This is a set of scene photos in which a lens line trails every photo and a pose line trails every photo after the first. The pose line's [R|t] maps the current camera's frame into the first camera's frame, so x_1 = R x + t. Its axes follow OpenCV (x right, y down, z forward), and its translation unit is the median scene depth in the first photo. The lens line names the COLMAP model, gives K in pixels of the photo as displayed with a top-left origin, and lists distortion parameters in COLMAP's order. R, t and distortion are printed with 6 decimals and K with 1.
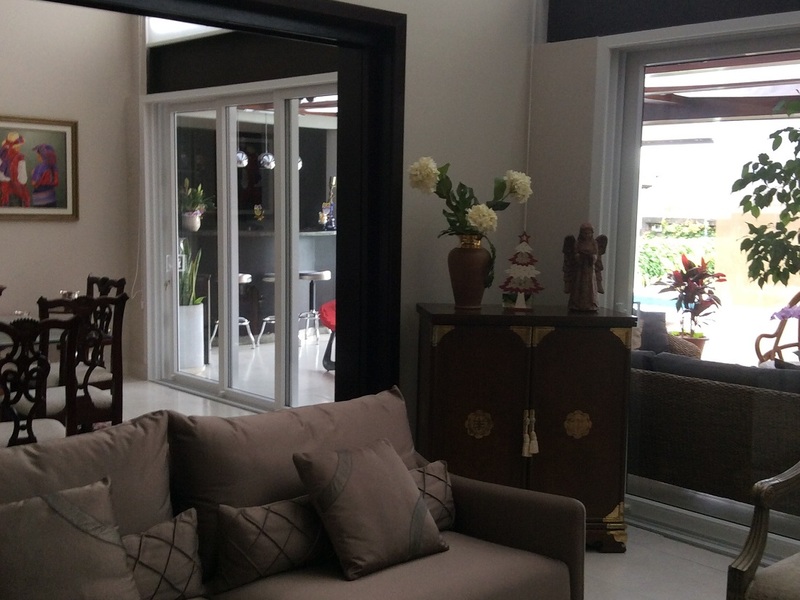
lens RADIAL K [[995.0, 0, 404.0], [0, 995.0, 313.5], [0, 0, 1]] dist [0.223467, -0.594986]
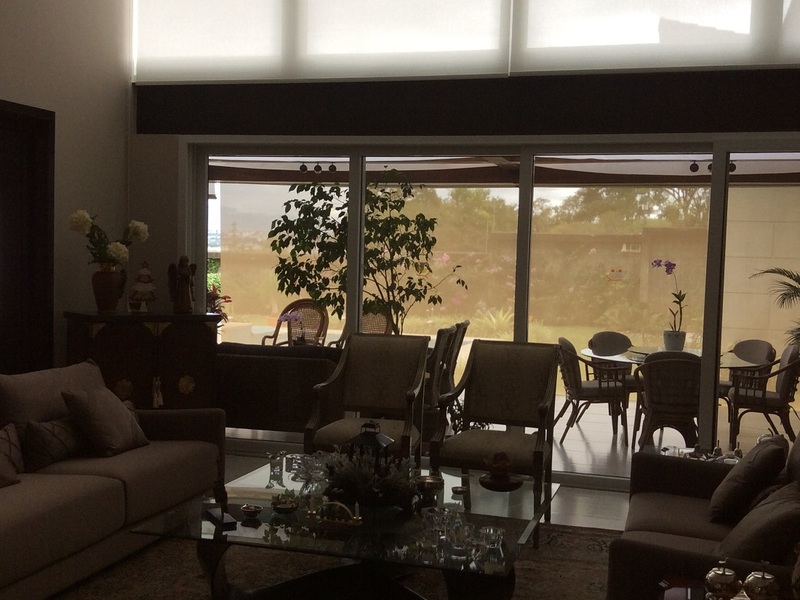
lens RADIAL K [[995.0, 0, 404.0], [0, 995.0, 313.5], [0, 0, 1]] dist [0.223467, -0.594986]
pose [[0.856019, -0.025342, 0.516323, -0.329278], [0.044928, 0.998665, -0.025471, 0.053439], [-0.514989, 0.045001, 0.856015, -0.495227]]
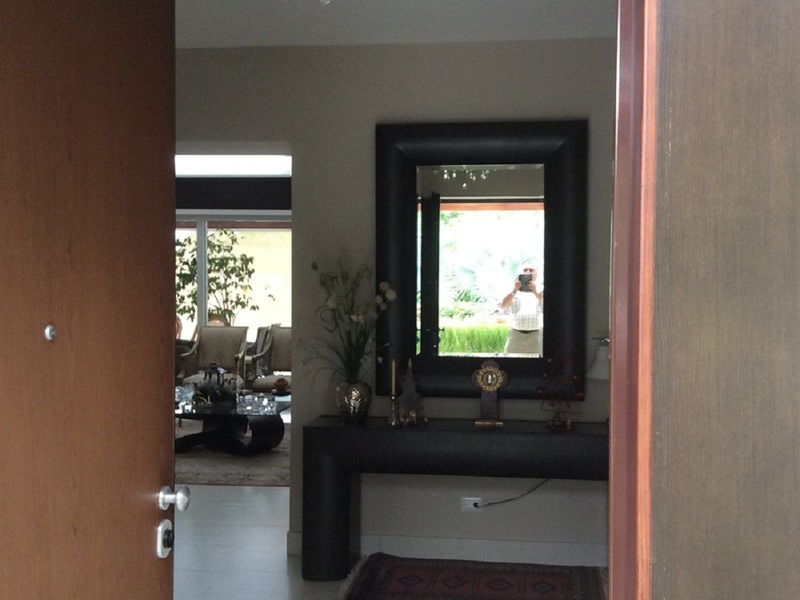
lens RADIAL K [[995.0, 0, 404.0], [0, 995.0, 313.5], [0, 0, 1]] dist [0.223467, -0.594986]
pose [[0.764952, -0.038939, 0.642909, -0.802095], [0.080884, 0.996076, -0.035909, 0.128940], [-0.638988, 0.079470, 0.765100, -1.335263]]
